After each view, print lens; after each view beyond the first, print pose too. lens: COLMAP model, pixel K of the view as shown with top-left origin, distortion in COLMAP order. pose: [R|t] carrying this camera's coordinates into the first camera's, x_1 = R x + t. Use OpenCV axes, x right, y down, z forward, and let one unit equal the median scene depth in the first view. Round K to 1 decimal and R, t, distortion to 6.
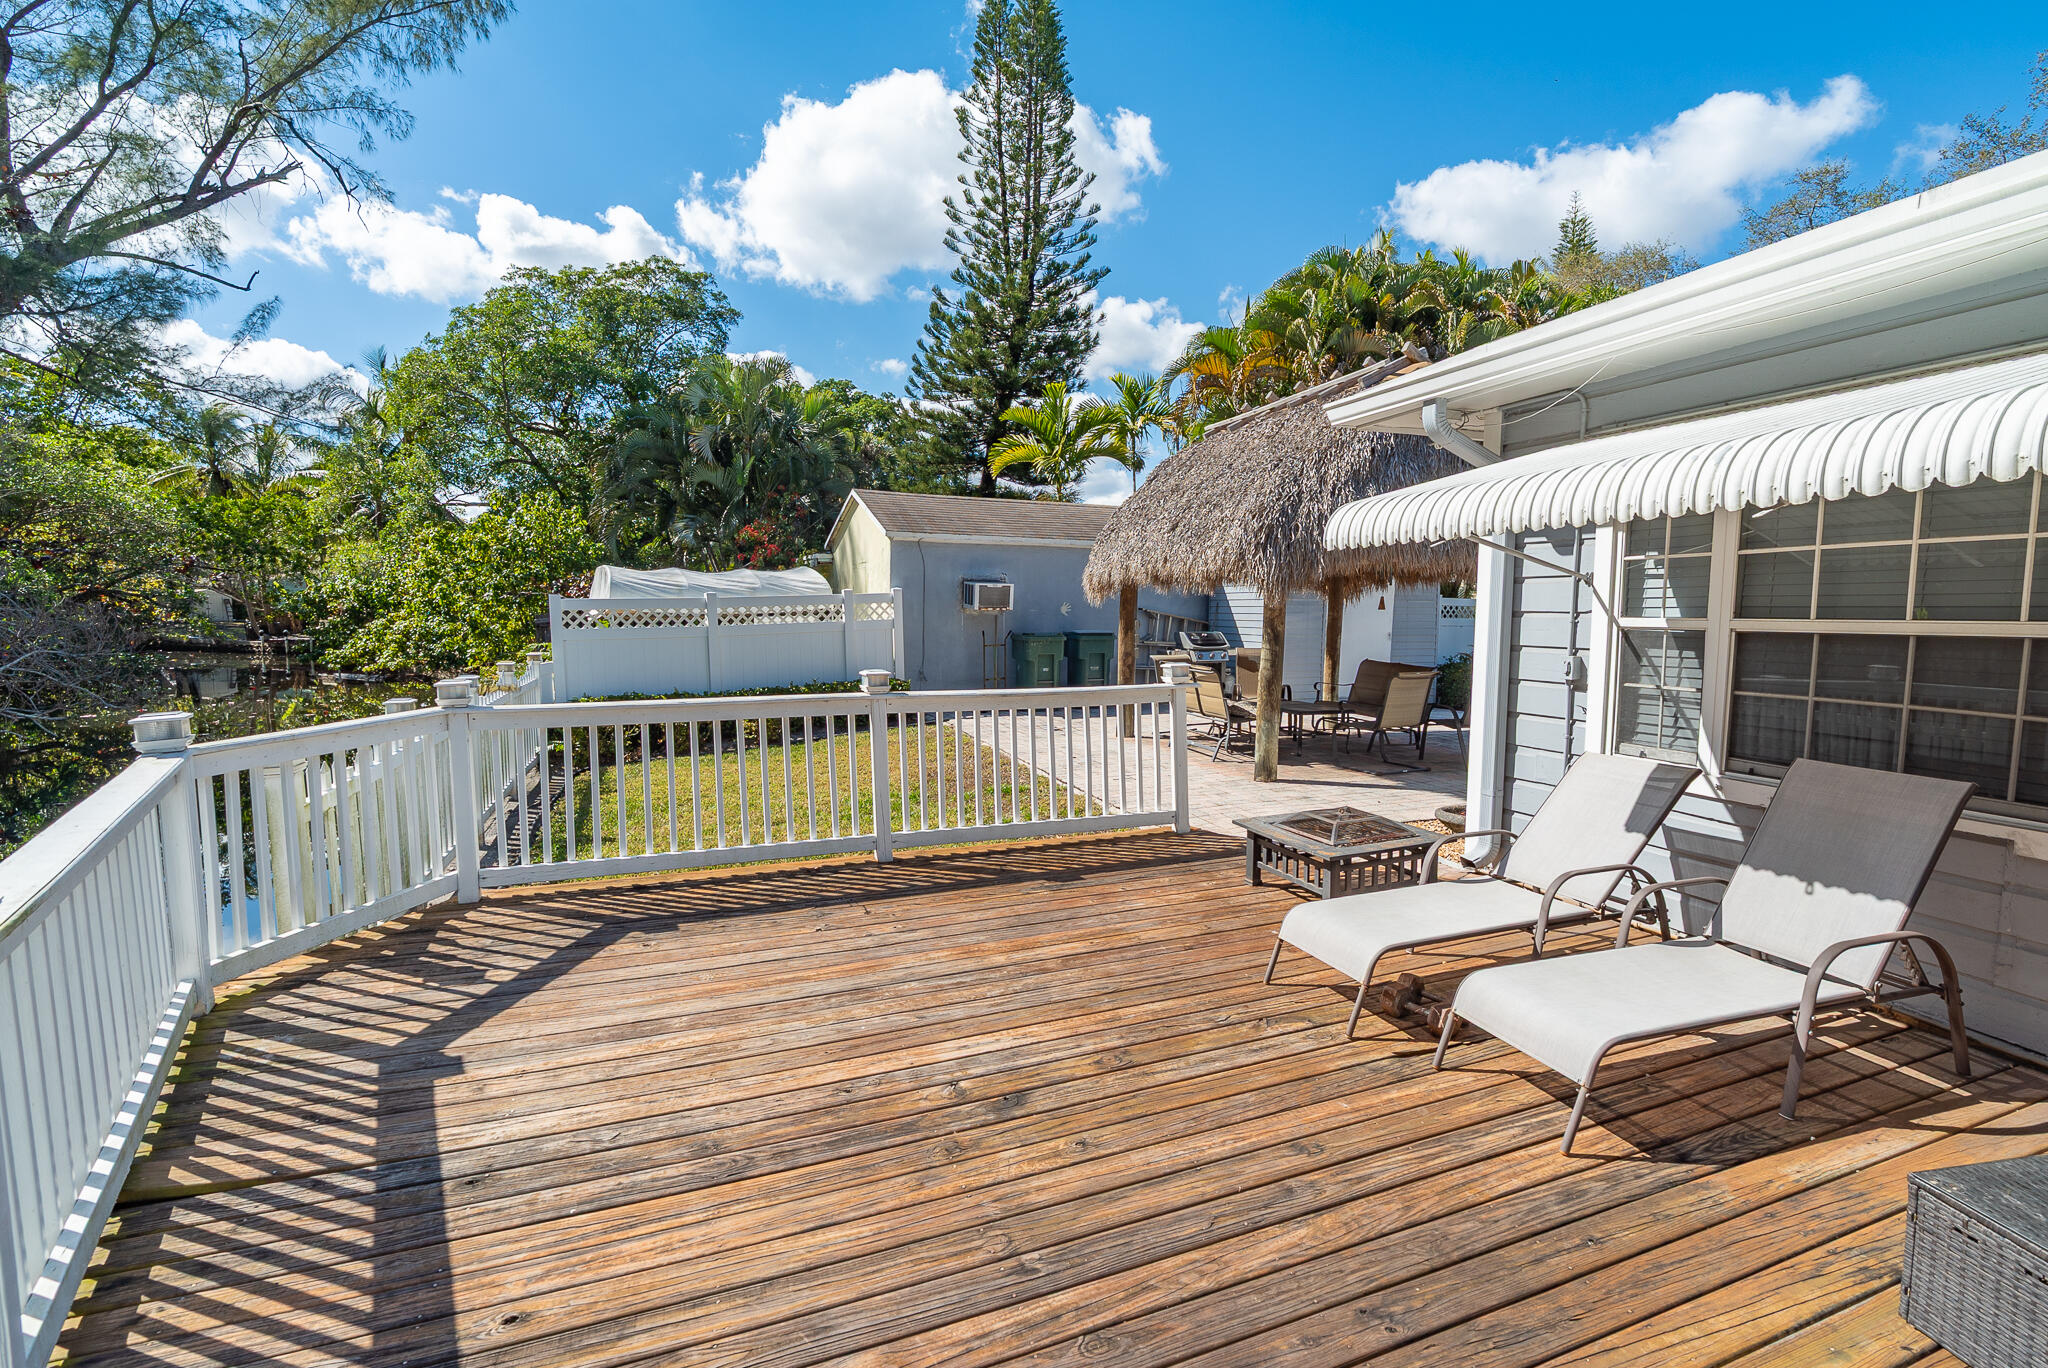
lens RADIAL K [[923.6, 0, 1024.9], [0, 923.6, 684.8], [0, 0, 1]] dist [-0.008430, 0.004443]
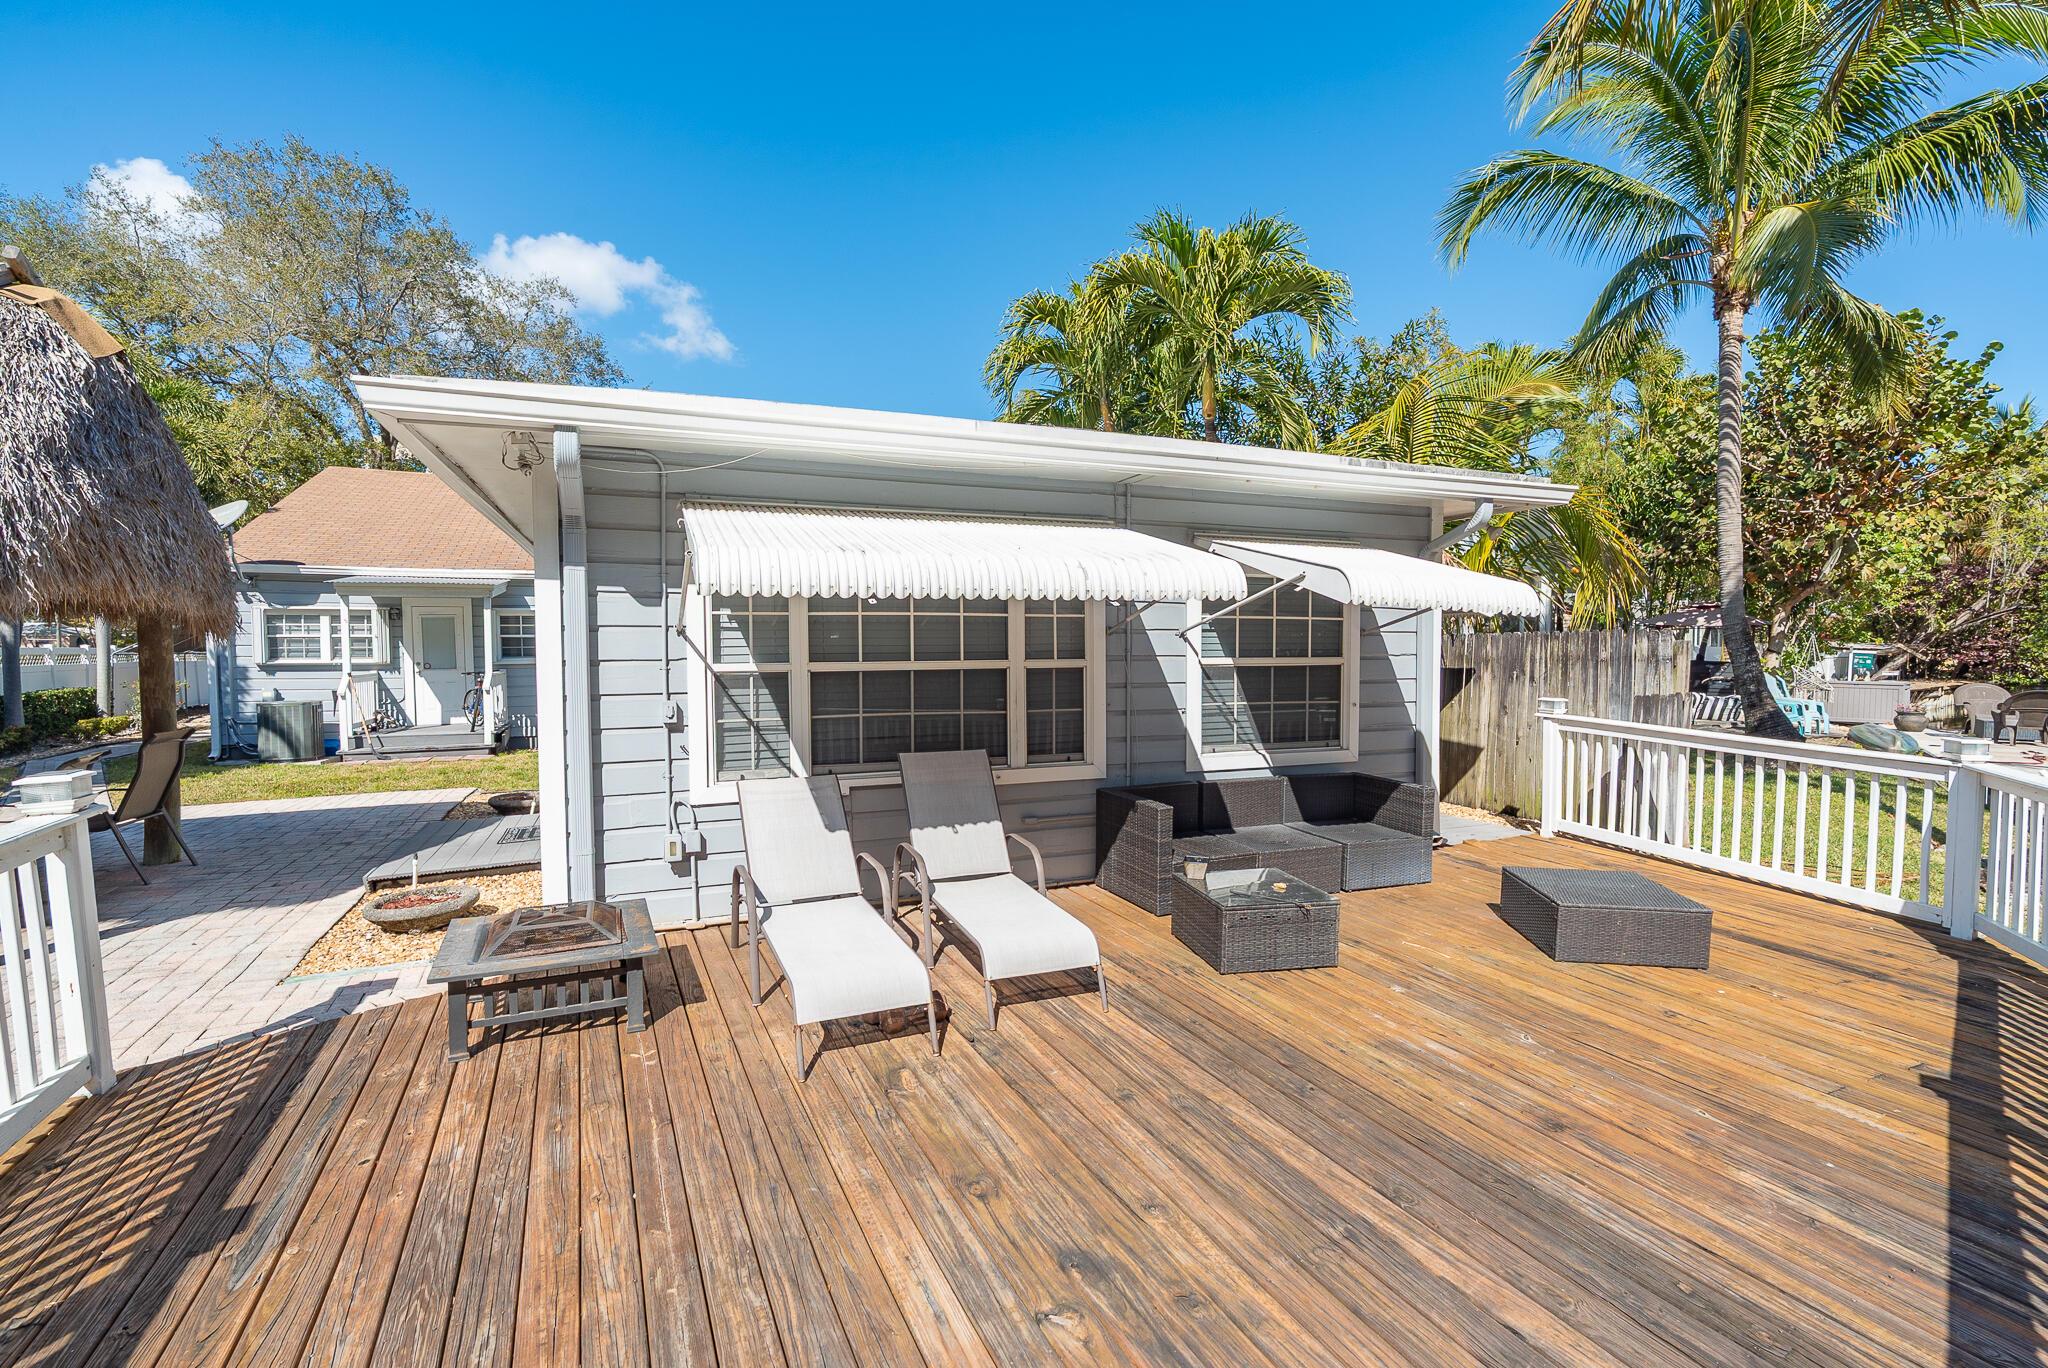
lens RADIAL K [[923.6, 0, 1024.9], [0, 923.6, 684.8], [0, 0, 1]] dist [-0.008430, 0.004443]
pose [[-0.075616, -0.039568, 0.996352, -0.572881], [0.087093, 0.995132, 0.046130, -0.071067], [-0.993326, 0.090264, -0.071801, 0.752773]]
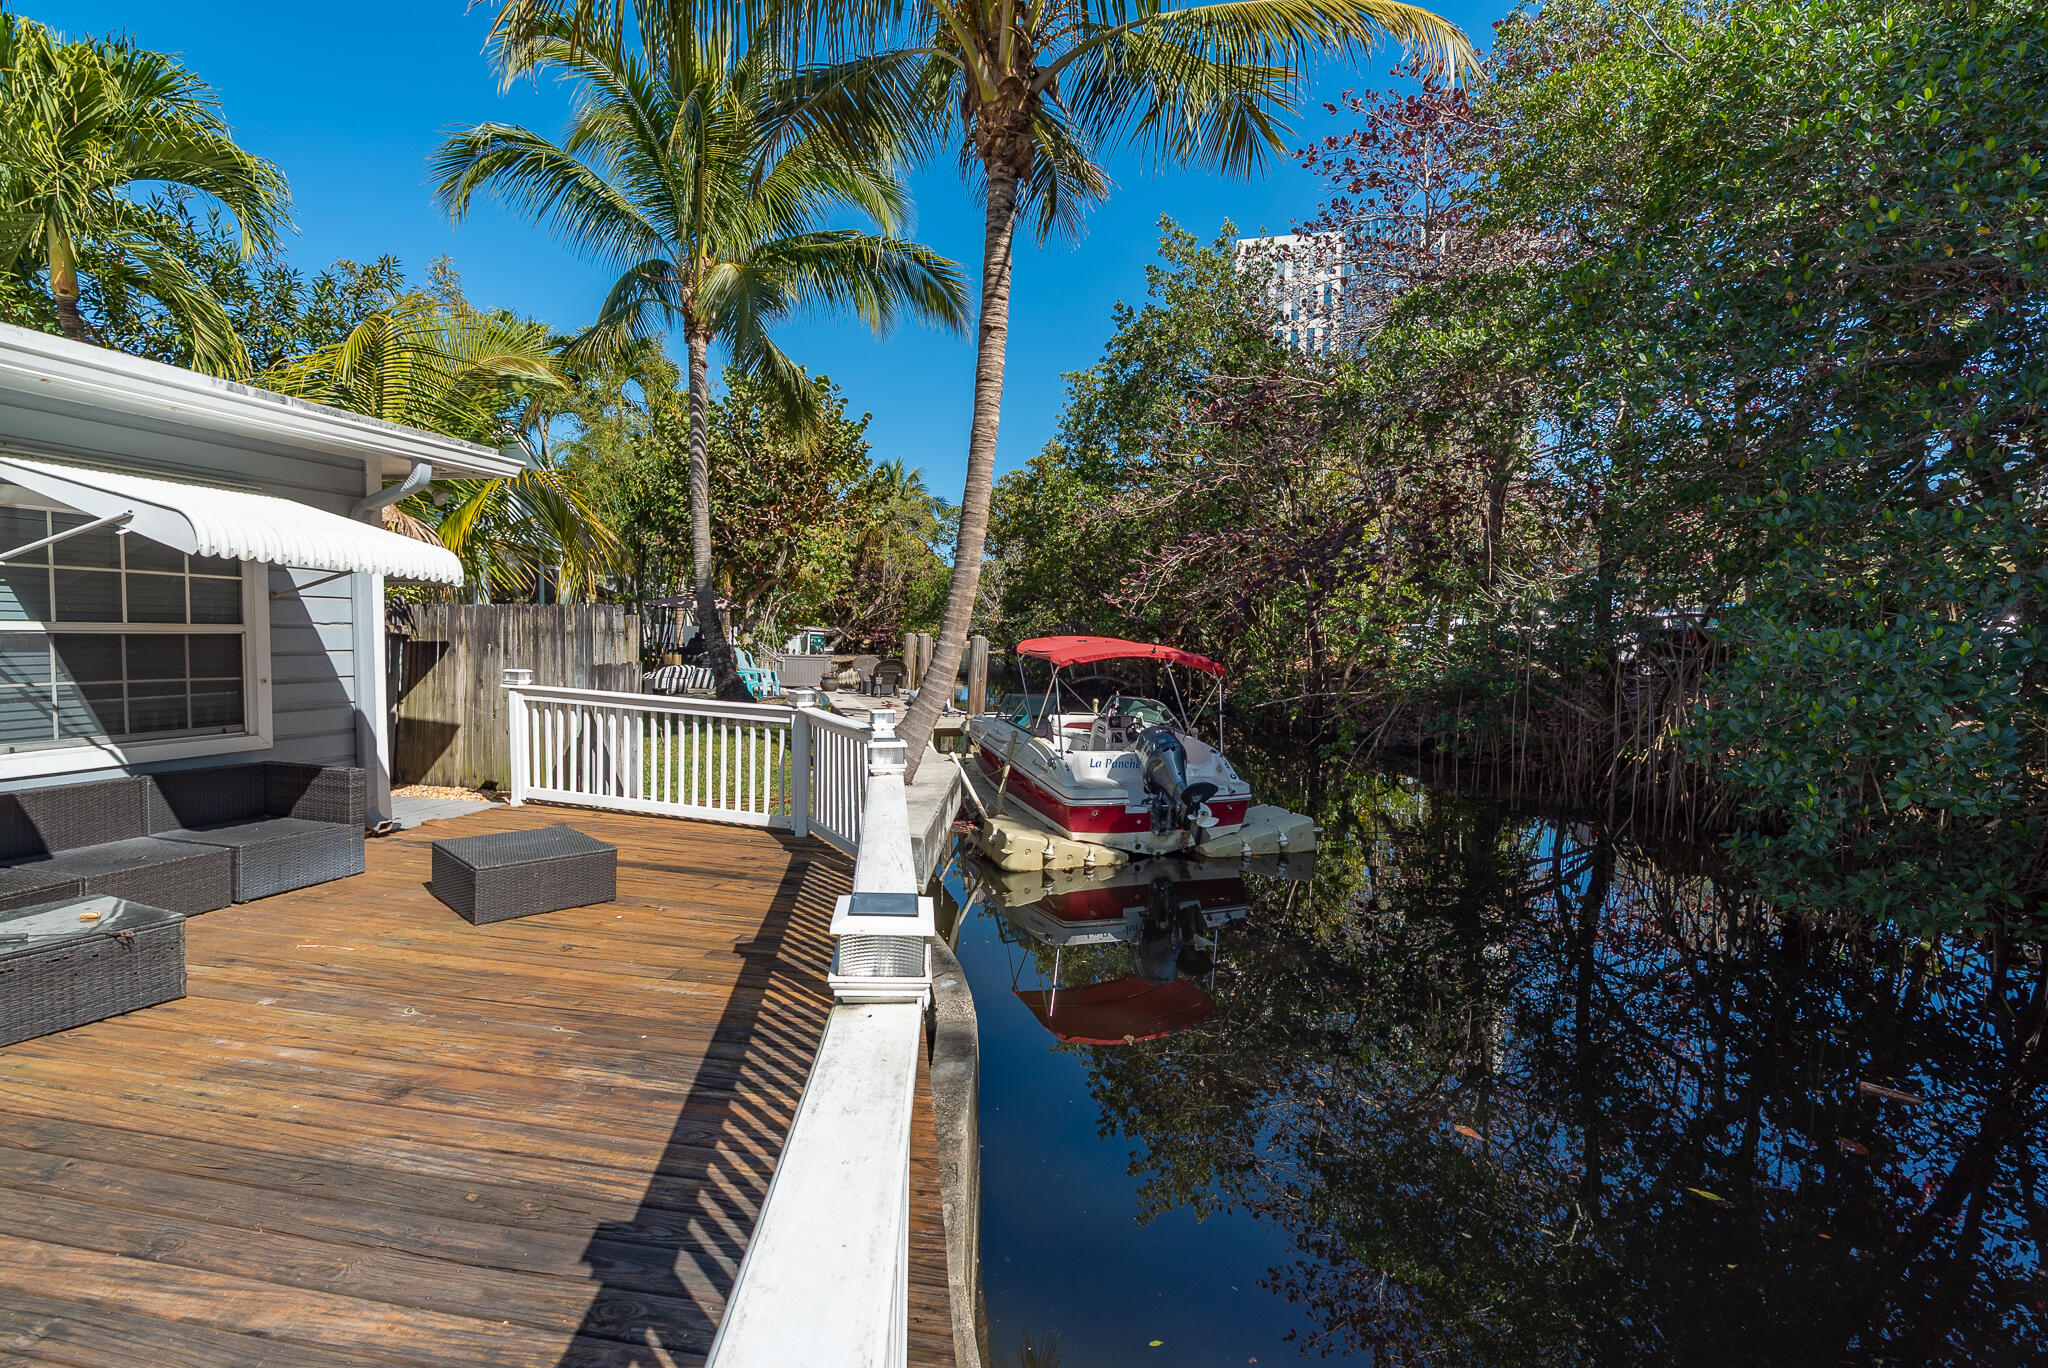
lens RADIAL K [[923.6, 0, 1024.9], [0, 923.6, 684.8], [0, 0, 1]] dist [-0.008430, 0.004443]
pose [[-0.849677, -0.040859, 0.525718, -0.669283], [0.031139, 0.991366, 0.127377, -0.046514], [-0.526384, 0.124599, -0.841068, 0.629043]]
